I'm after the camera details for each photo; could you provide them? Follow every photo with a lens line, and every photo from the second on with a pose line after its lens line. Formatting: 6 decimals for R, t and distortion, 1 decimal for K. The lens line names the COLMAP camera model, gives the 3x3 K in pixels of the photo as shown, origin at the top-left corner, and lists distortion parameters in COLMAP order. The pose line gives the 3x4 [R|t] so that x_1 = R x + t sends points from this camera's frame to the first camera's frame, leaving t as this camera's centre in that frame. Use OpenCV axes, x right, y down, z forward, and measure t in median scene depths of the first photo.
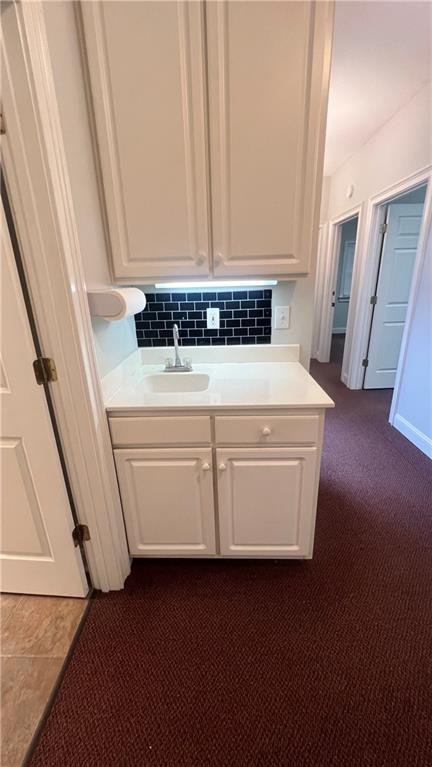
lens RADIAL K [[305.7, 0, 217.3], [0, 305.7, 385.2], [0, 0, 1]] dist [0.003322, -0.000497]
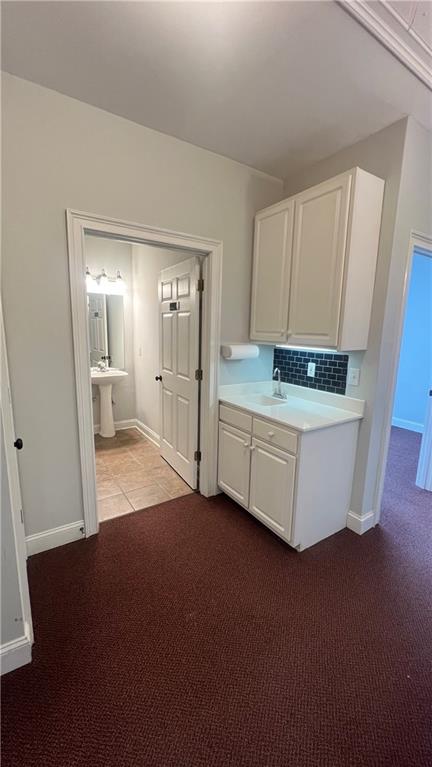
lens RADIAL K [[305.7, 0, 216.8], [0, 305.7, 384.2], [0, 0, 1]] dist [0.003322, -0.000497]
pose [[0.573978, 0.189614, -0.796616, 0.944518], [-0.308398, 0.951248, 0.004213, -0.018948], [0.758578, 0.243256, 0.604472, -0.222930]]
